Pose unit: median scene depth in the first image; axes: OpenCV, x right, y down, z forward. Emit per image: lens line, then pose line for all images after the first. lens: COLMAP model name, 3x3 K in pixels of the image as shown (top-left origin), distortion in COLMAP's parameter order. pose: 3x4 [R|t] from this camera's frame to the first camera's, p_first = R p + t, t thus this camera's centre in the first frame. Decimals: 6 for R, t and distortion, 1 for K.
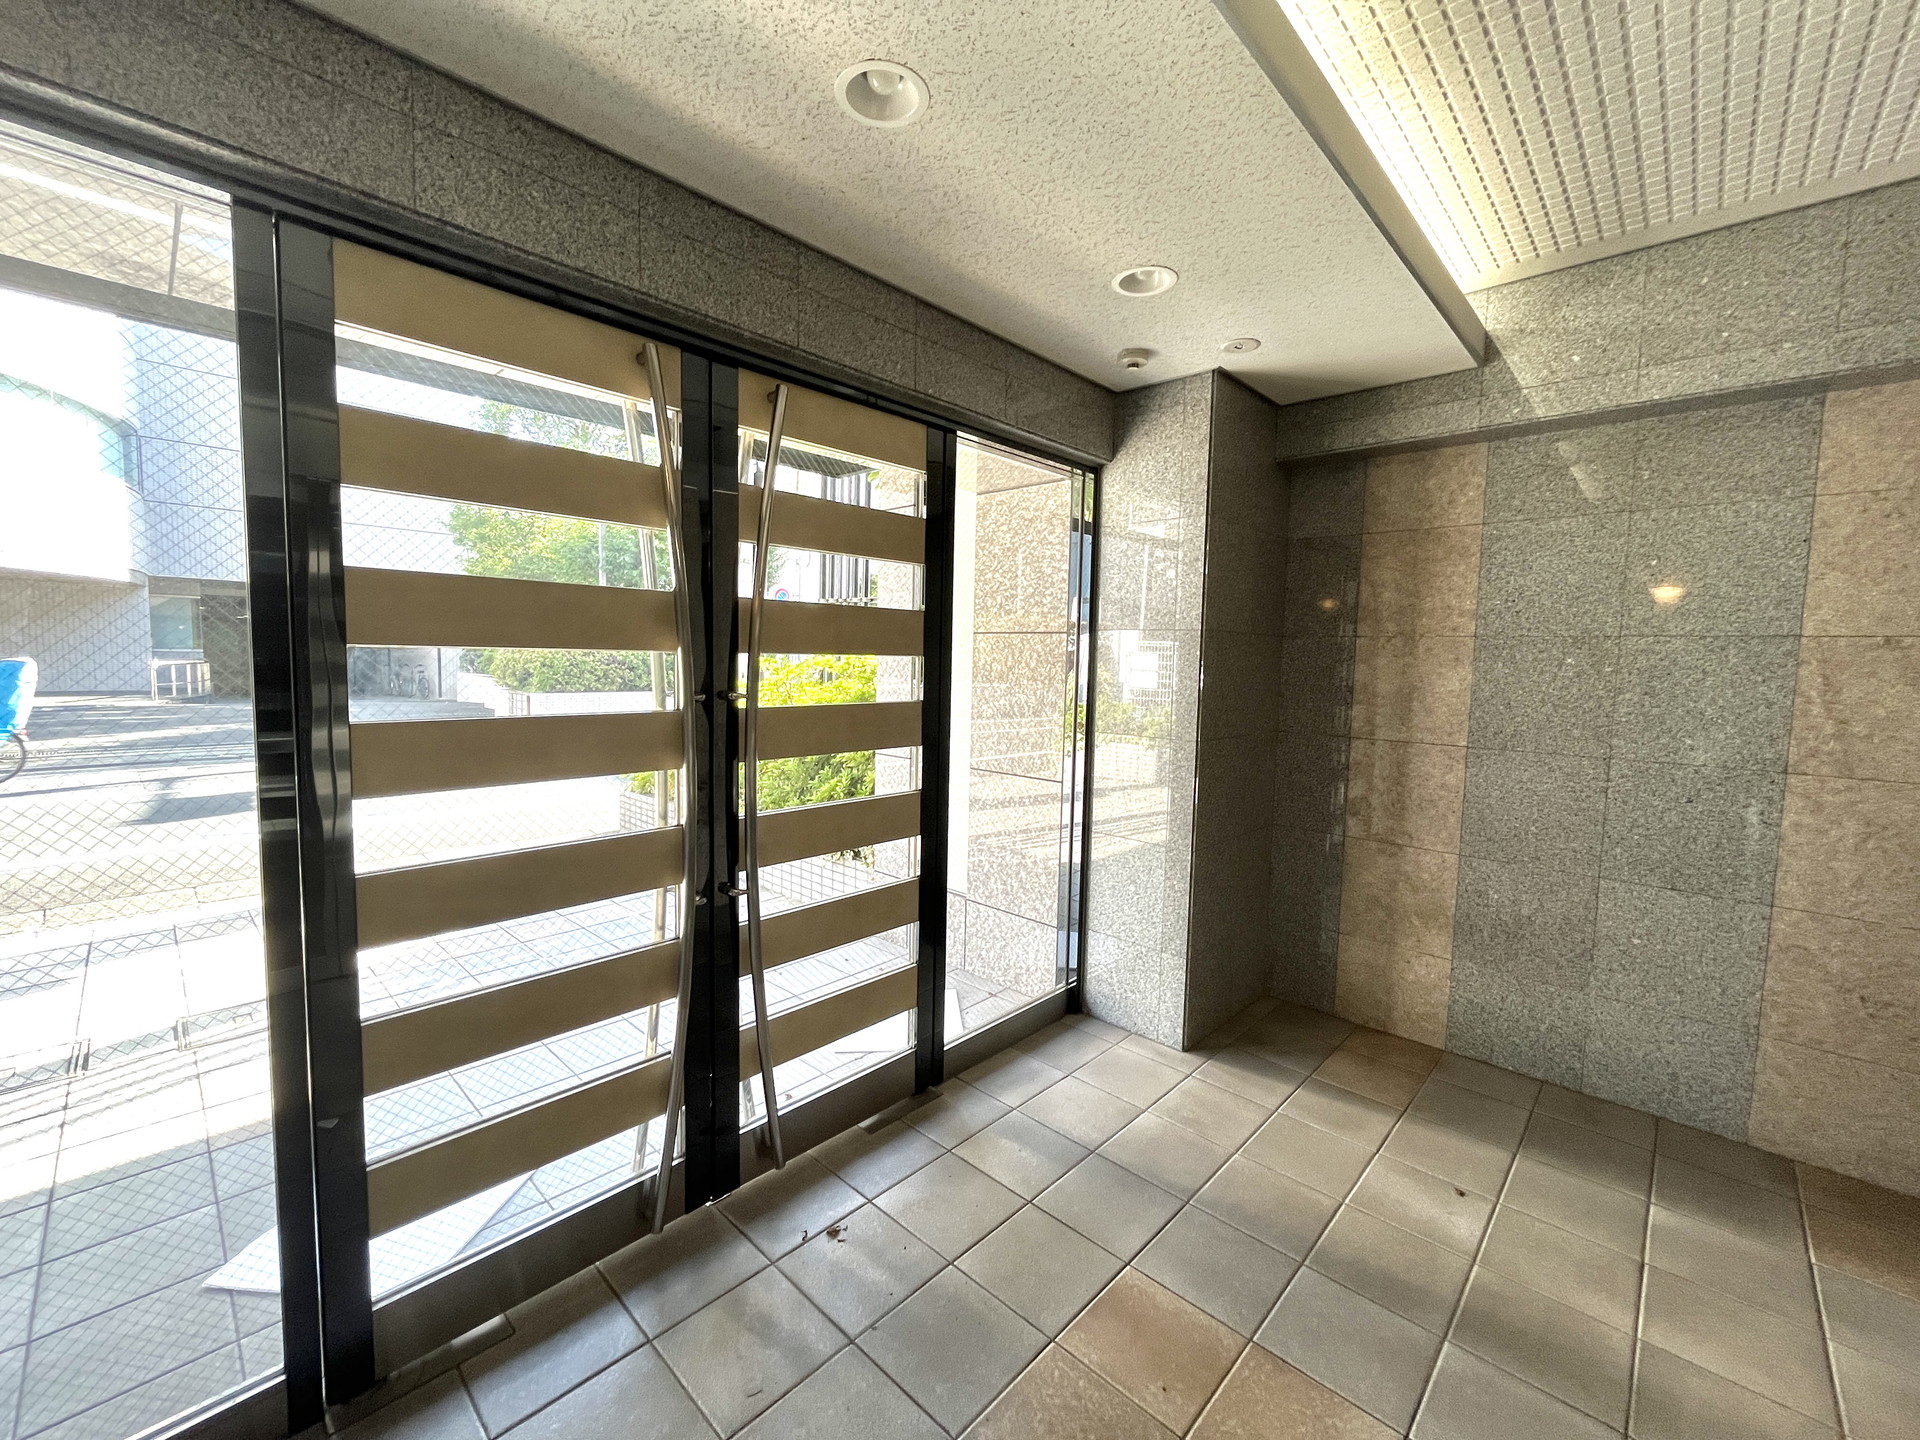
lens RADIAL K [[777.8, 0, 951.0], [0, 777.8, 707.6], [0, 0, 1]] dist [-0.003642, 0.000193]
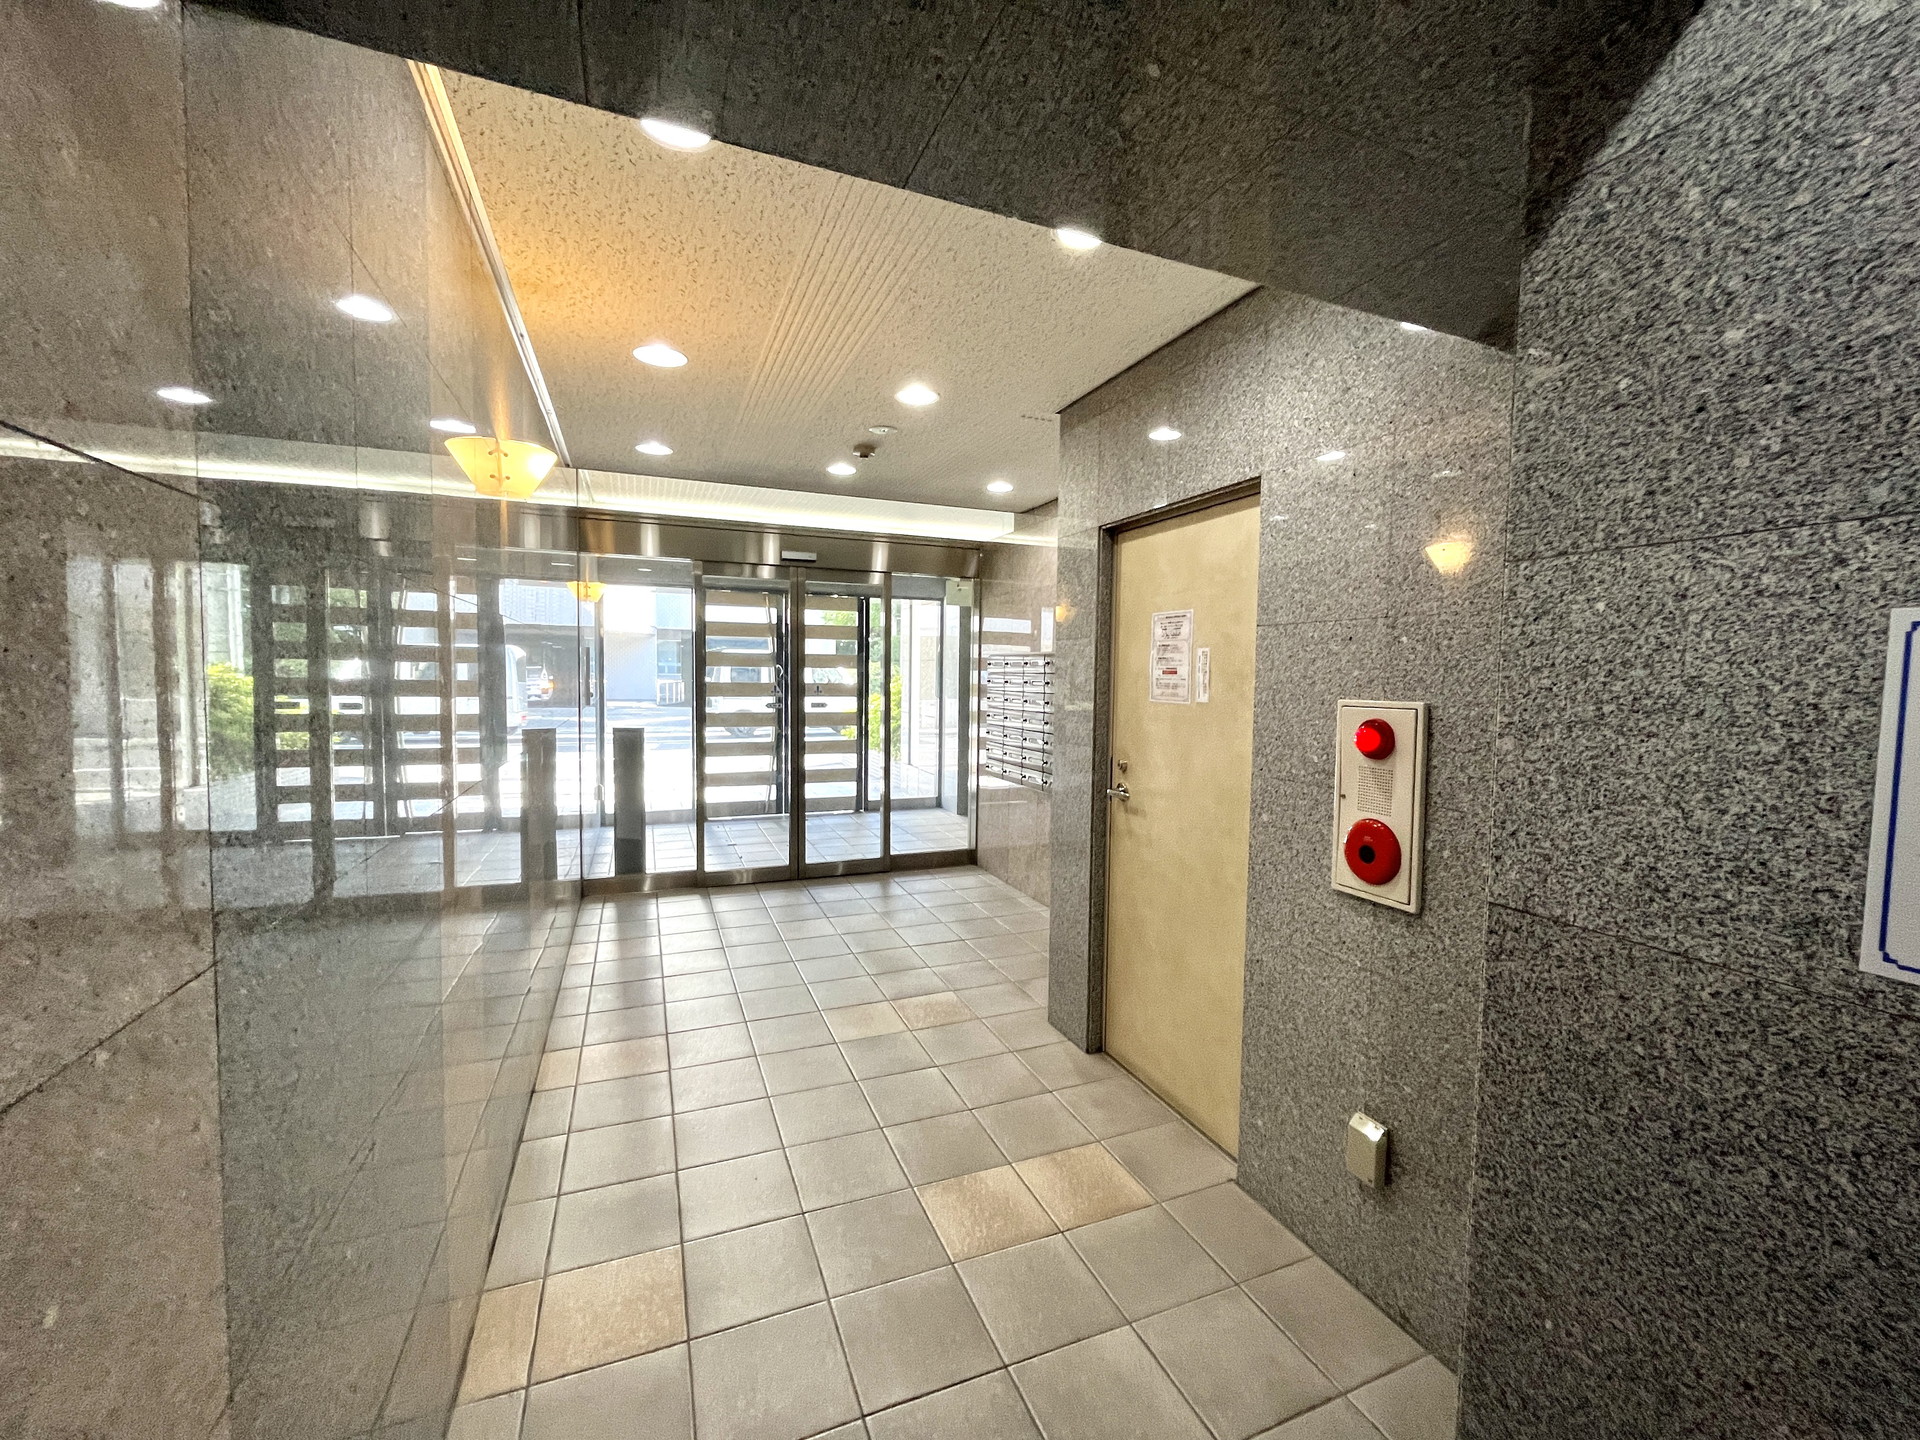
lens RADIAL K [[777.8, 0, 960.9], [0, 777.8, 716.4], [0, 0, 1]] dist [-0.003642, 0.000193]
pose [[0.913314, 0.025916, -0.406430, 1.673009], [-0.037925, 0.999049, -0.021519, 0.191140], [0.405486, 0.035068, 0.913428, -1.769764]]
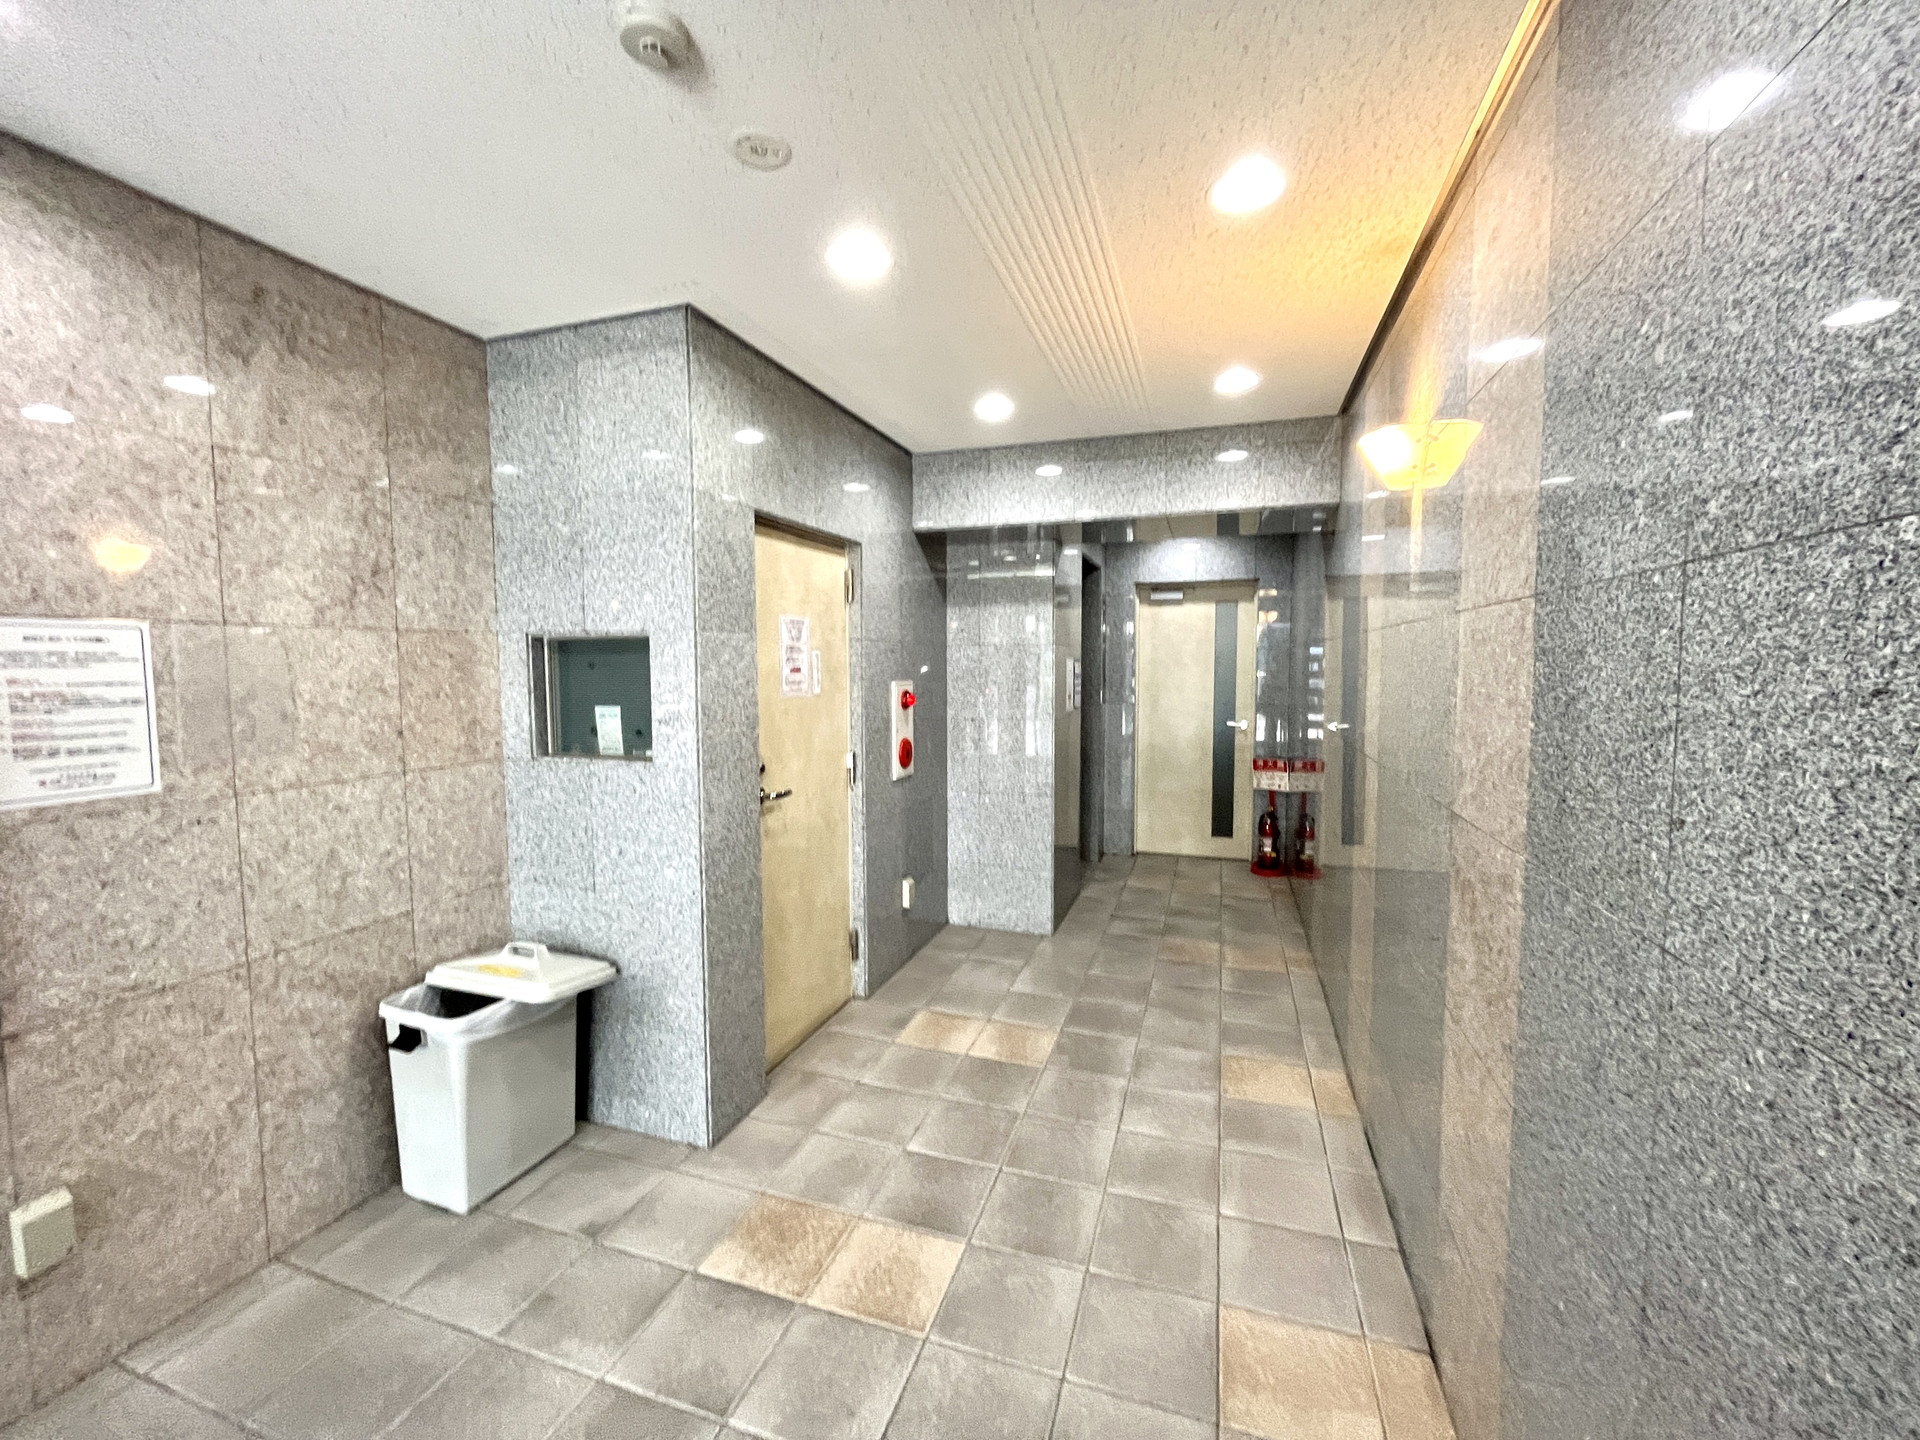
lens RADIAL K [[777.8, 0, 952.9], [0, 777.8, 718.0], [0, 0, 1]] dist [-0.003642, 0.000193]
pose [[-0.414863, -0.073113, 0.906942, -1.938039], [0.074079, 0.990743, 0.113754, -0.177301], [-0.906863, 0.114377, -0.405607, 1.805910]]
